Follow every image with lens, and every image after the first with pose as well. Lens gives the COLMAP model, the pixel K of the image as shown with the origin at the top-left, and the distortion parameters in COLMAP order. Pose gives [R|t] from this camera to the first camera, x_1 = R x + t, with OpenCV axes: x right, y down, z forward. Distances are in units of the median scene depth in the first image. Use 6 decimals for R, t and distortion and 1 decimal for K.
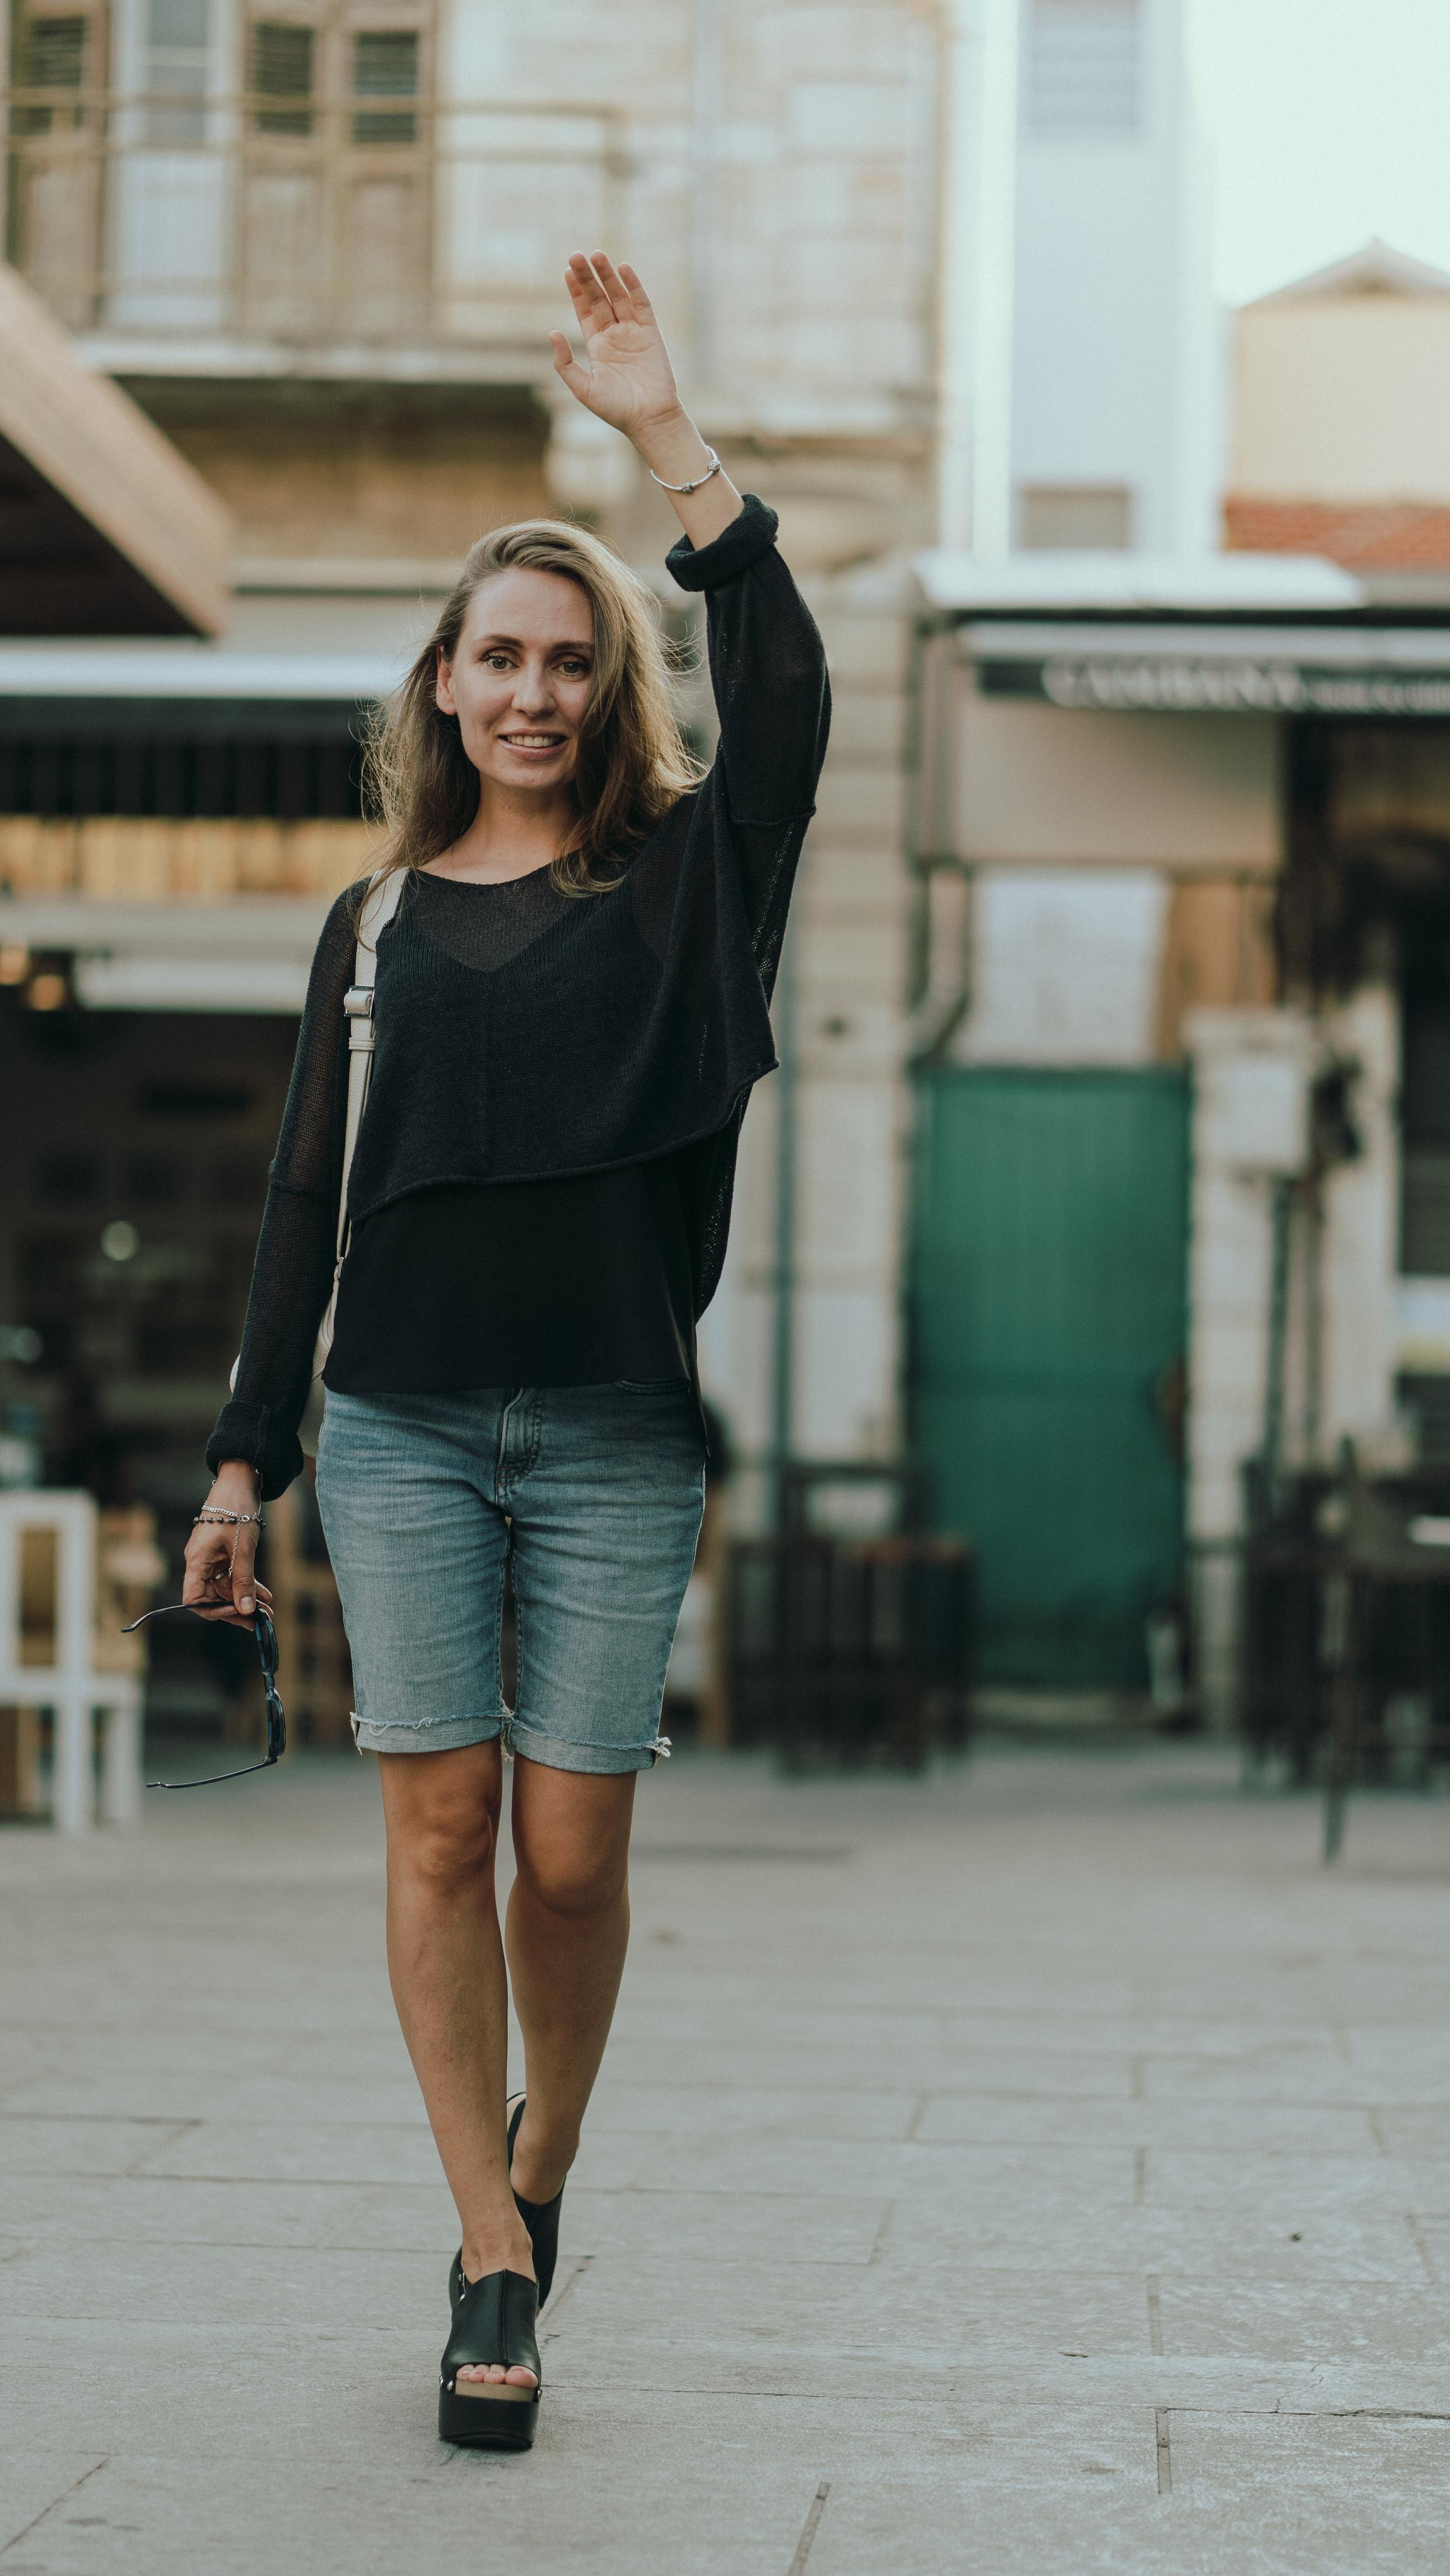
lens RADIAL K [[6553.1, 0, 725.0], [0, 6553.1, 1288.0], [0, 0, 1]] dist [0.377336, -0.063684]
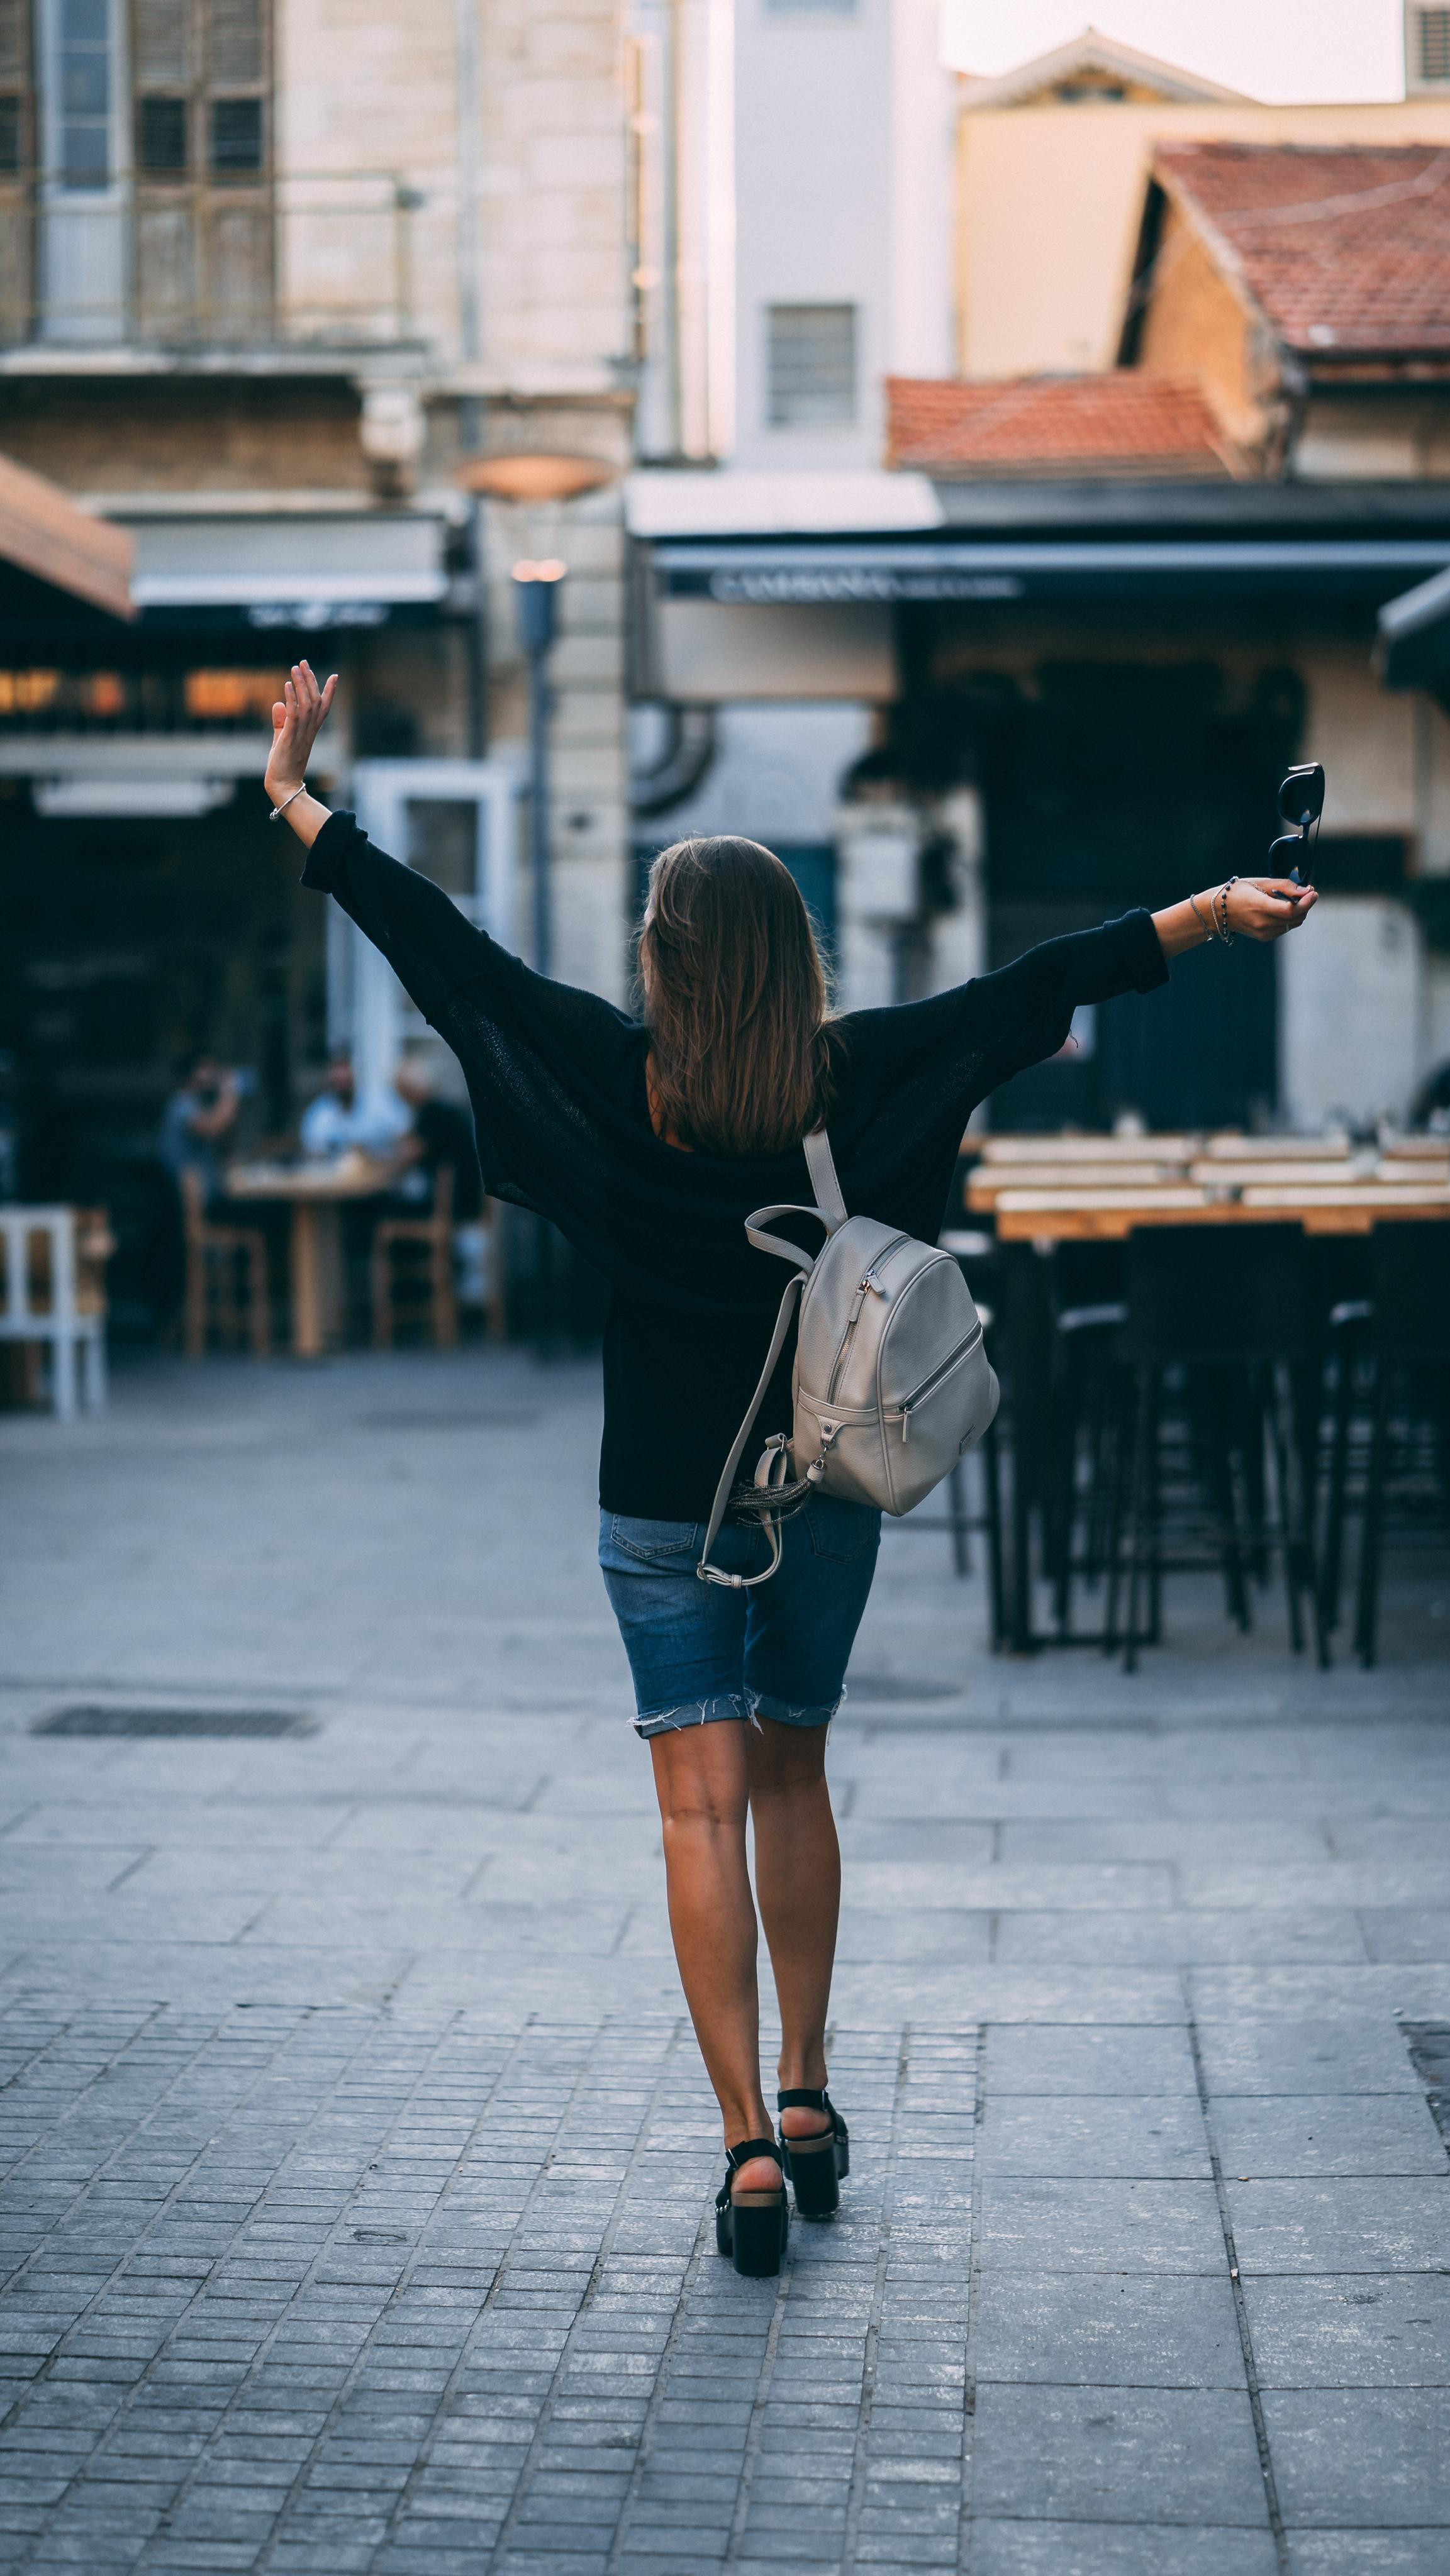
lens RADIAL K [[6553.1, 0, 725.0], [0, 6553.1, 1288.0], [0, 0, 1]] dist [0.377336, -0.063684]
pose [[0.999694, -0.021934, 0.011403, 0.029745], [0.021079, 0.997300, 0.070351, -0.038615], [-0.012916, -0.070089, 0.997457, -0.401255]]
